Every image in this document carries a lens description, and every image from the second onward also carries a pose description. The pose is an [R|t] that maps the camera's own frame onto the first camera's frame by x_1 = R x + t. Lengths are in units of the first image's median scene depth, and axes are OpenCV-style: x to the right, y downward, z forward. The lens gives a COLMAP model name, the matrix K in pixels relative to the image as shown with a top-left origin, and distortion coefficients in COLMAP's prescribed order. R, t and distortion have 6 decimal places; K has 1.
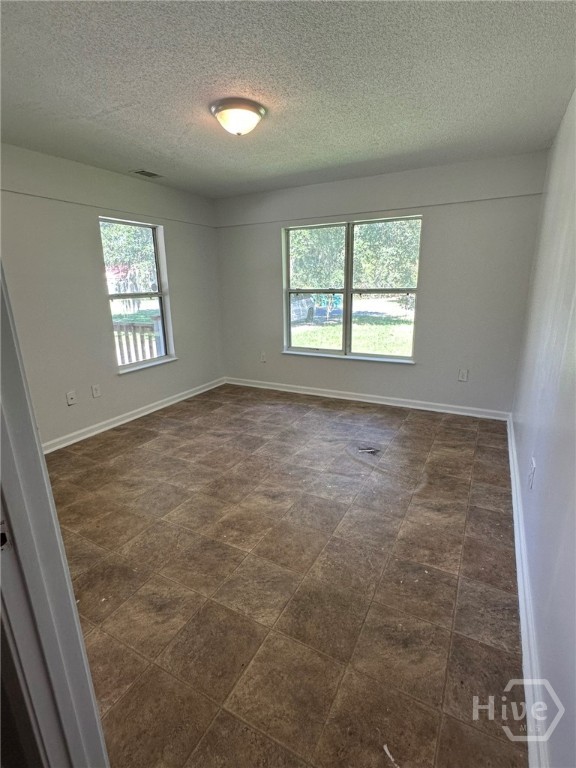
lens RADIAL K [[372.4, 0, 289.1], [0, 372.4, 386.1], [0, 0, 1]] dist [-0.004869, 0.000779]
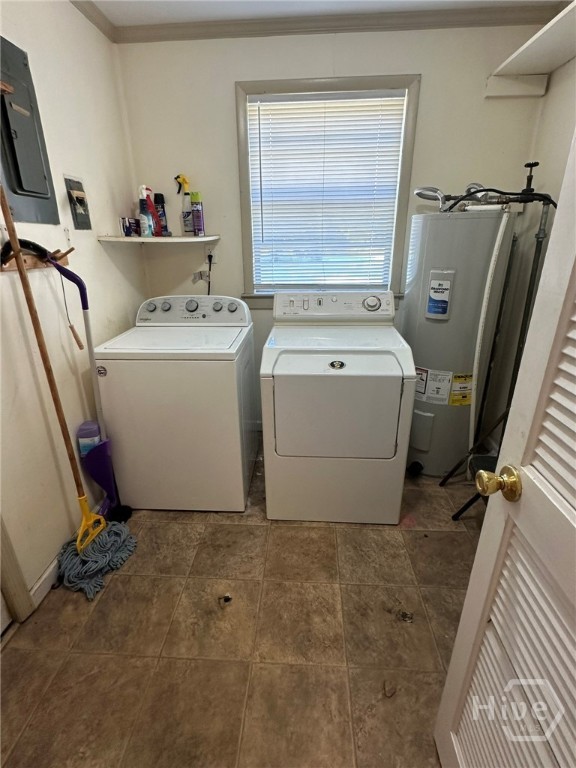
lens RADIAL K [[372.4, 0, 284.8], [0, 372.4, 365.4], [0, 0, 1]] dist [-0.004869, 0.000779]
pose [[-0.417075, -0.259742, 0.870966, -0.586408], [0.272915, 0.878279, 0.392612, -0.287879], [-0.866929, 0.401448, -0.295421, 1.064888]]
